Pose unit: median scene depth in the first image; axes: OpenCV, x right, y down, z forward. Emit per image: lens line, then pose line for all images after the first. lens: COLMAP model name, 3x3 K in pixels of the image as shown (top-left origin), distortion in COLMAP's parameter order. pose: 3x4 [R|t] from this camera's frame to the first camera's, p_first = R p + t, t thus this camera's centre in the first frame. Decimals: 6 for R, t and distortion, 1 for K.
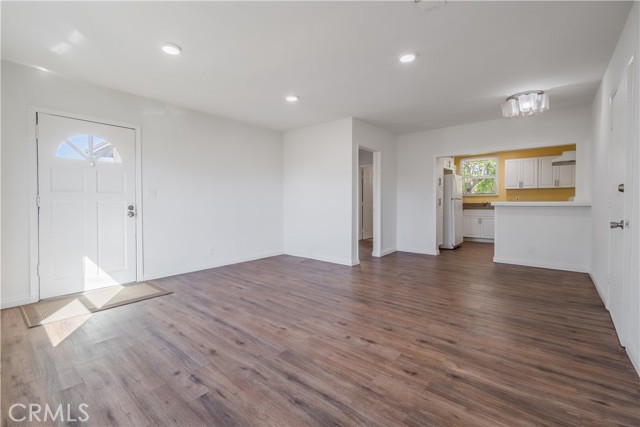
lens RADIAL K [[286.6, 0, 320.5], [0, 286.6, 210.6], [0, 0, 1]] dist [-0.001196, -0.000261]
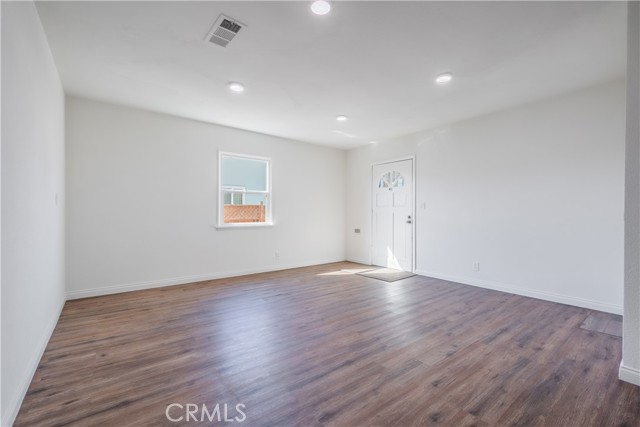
lens RADIAL K [[286.6, 0, 321.1], [0, 286.6, 212.1], [0, 0, 1]] dist [-0.001196, -0.000261]
pose [[-0.236533, -0.000318, -0.971623, 1.360362], [-0.031058, 0.999491, 0.007234, -0.055283], [0.971127, 0.031888, -0.236423, 1.620060]]
